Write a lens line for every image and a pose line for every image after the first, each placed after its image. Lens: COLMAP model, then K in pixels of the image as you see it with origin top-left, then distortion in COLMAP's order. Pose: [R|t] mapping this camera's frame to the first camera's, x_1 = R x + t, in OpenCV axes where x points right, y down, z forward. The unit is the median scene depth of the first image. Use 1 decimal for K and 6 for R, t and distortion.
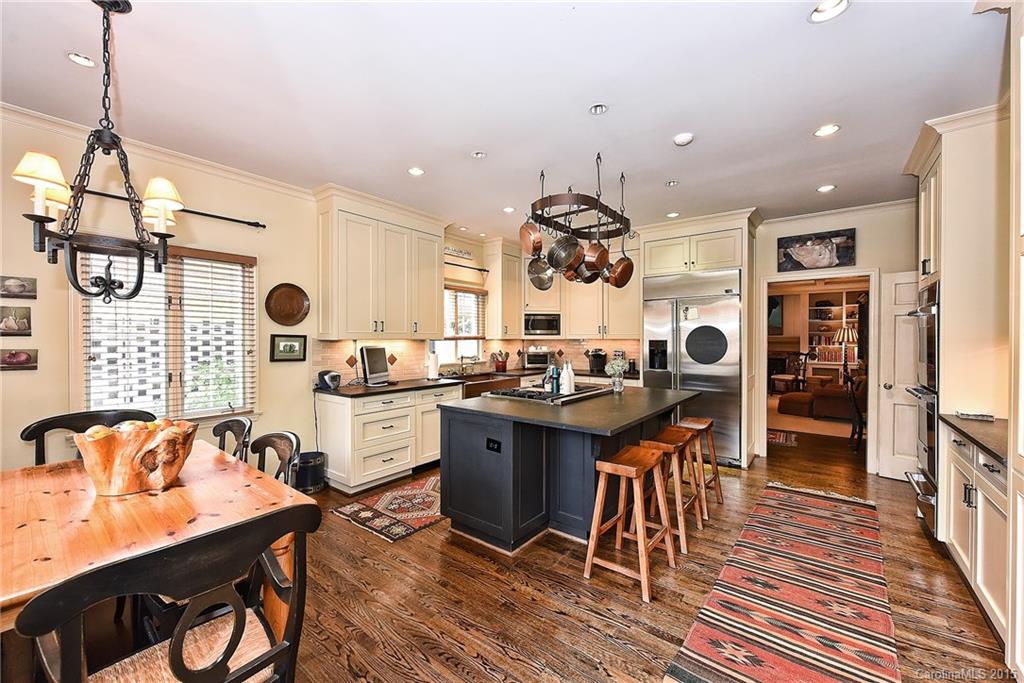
lens RADIAL K [[402.0, 0, 513.4], [0, 402.0, 341.0], [0, 0, 1]] dist [-0.002314, -0.000006]
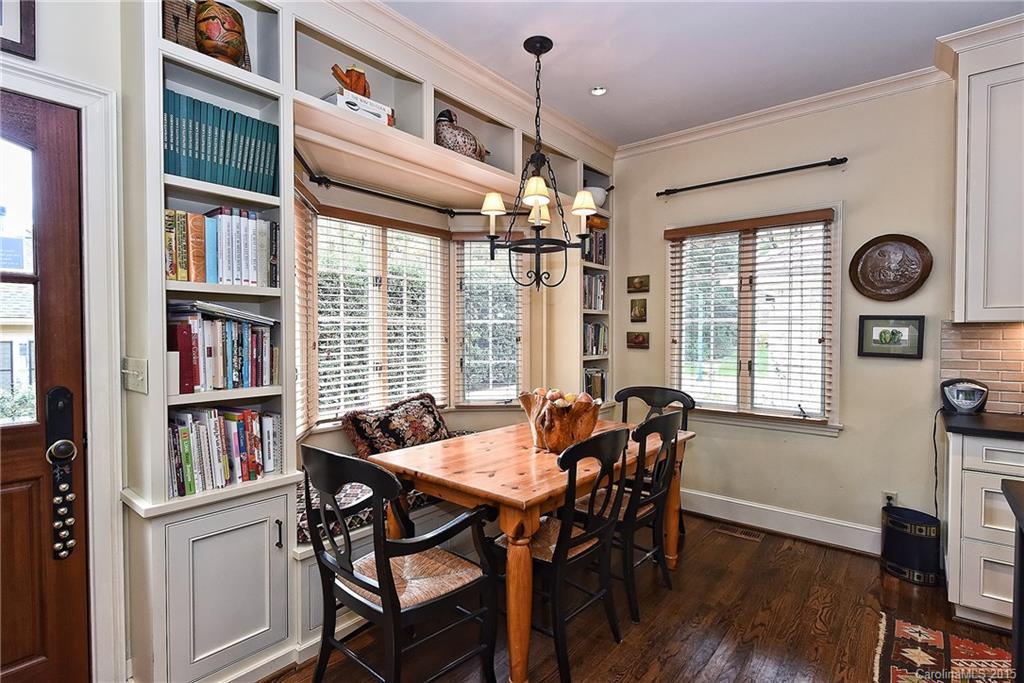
lens RADIAL K [[504.0, 0, 516.5], [0, 504.0, 339.8], [0, 0, 1]] dist [-0.004095, -0.000196]
pose [[-0.016981, 0.020290, -0.999650, 0.263786], [-0.008517, 0.999755, 0.020437, 0.012129], [0.999820, 0.008861, -0.016804, 0.453986]]
